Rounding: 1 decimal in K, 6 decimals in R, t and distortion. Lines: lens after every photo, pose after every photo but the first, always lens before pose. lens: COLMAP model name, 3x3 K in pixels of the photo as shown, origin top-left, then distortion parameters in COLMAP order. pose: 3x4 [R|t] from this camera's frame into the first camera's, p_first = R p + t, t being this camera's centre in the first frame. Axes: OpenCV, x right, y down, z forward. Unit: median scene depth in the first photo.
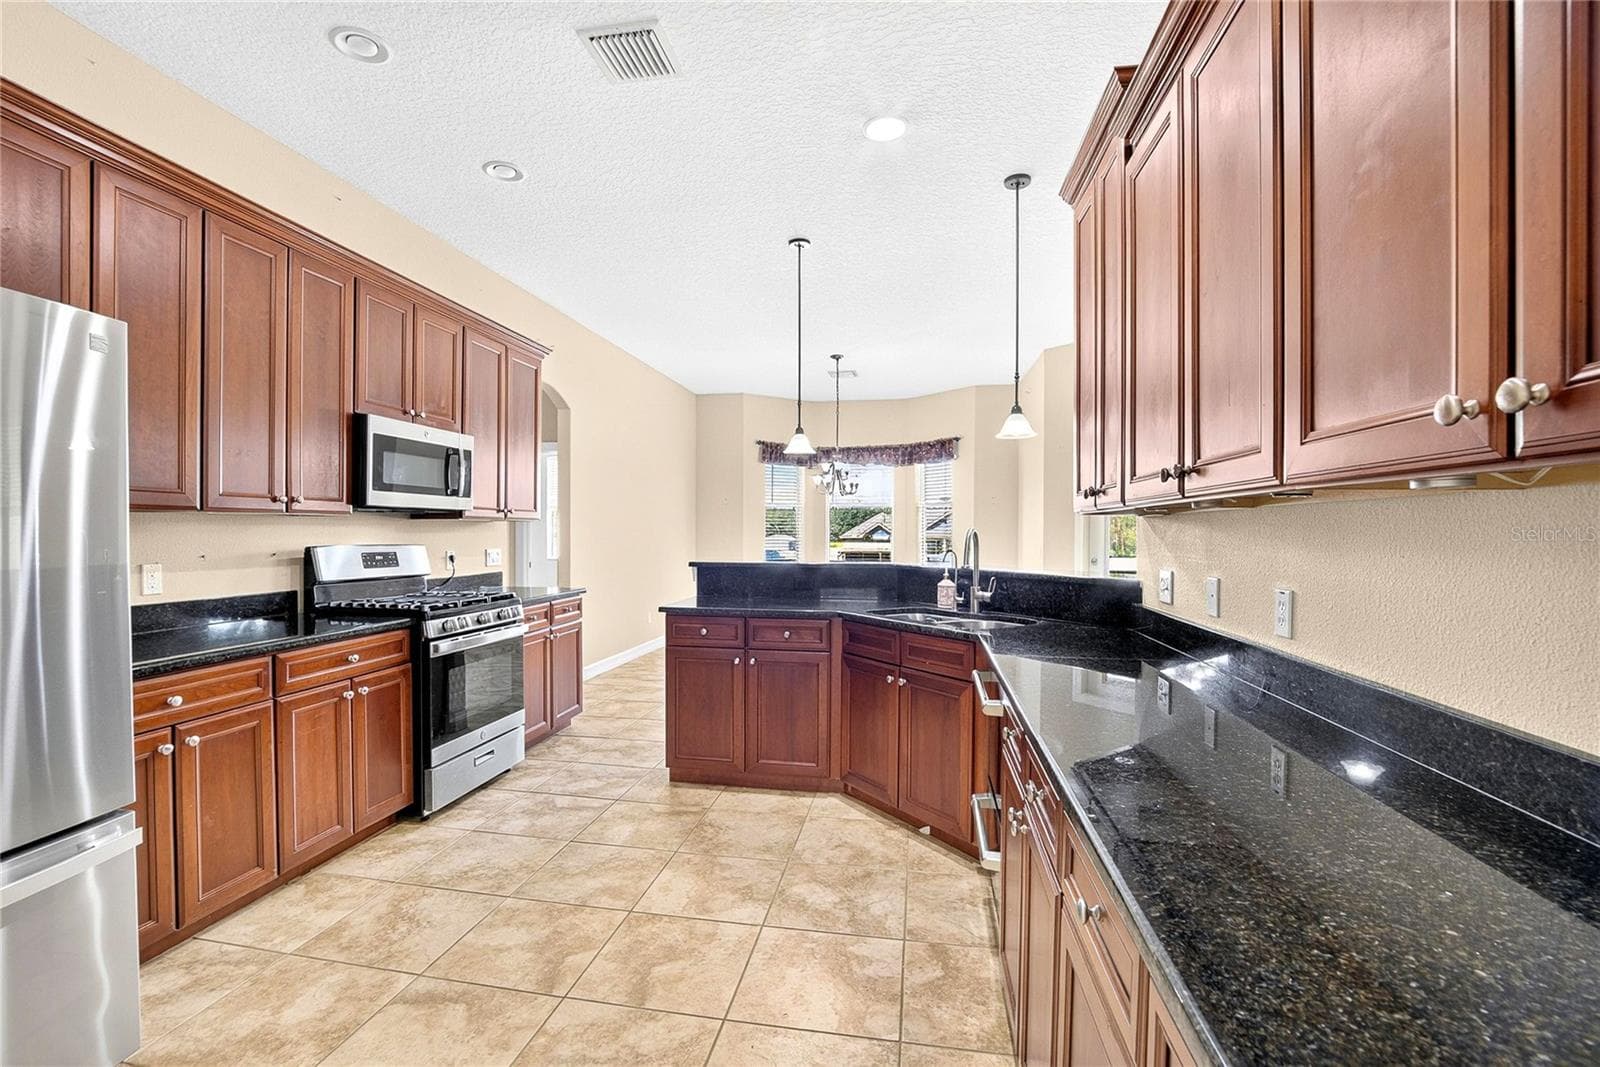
lens RADIAL K [[713.3, 0, 795.0], [0, 713.3, 531.9], [0, 0, 1]] dist [-0.027983, 0.000286]
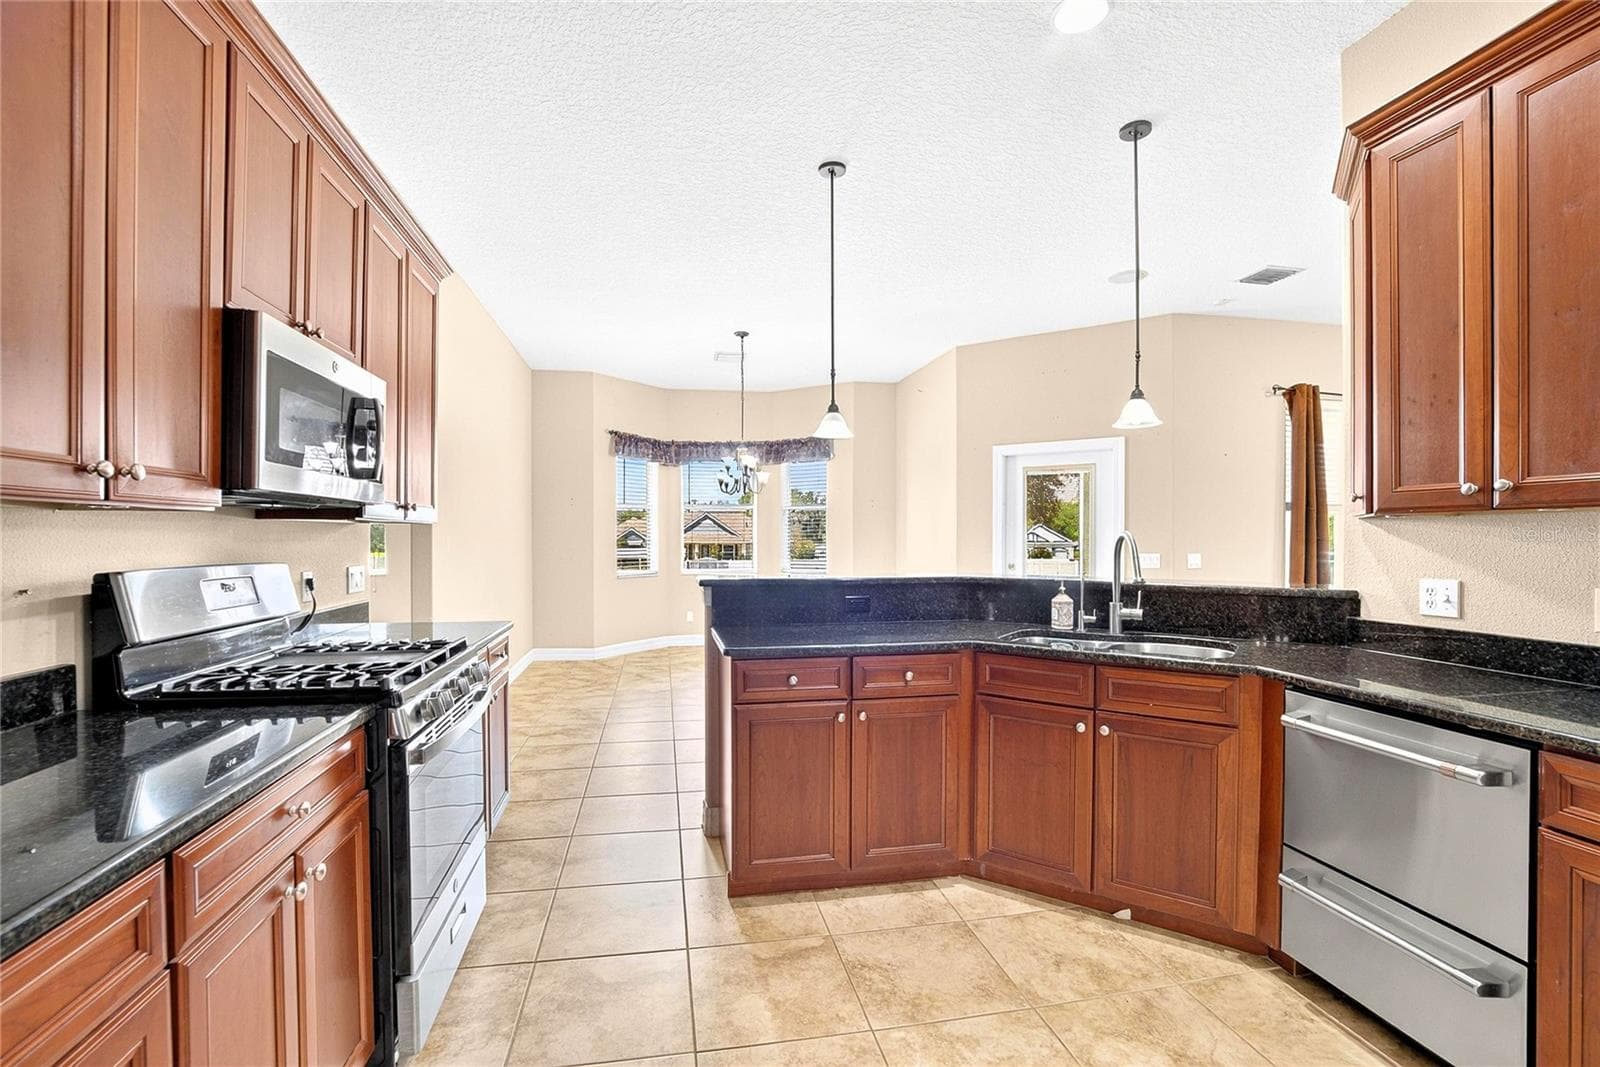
lens RADIAL K [[713.3, 0, 796.7], [0, 713.3, 536.1], [0, 0, 1]] dist [-0.027983, 0.000286]
pose [[0.933249, -0.004041, 0.359208, -0.385359], [0.004217, 0.999991, 0.000293, -0.002662], [-0.359206, 0.001241, 0.933258, 0.351226]]
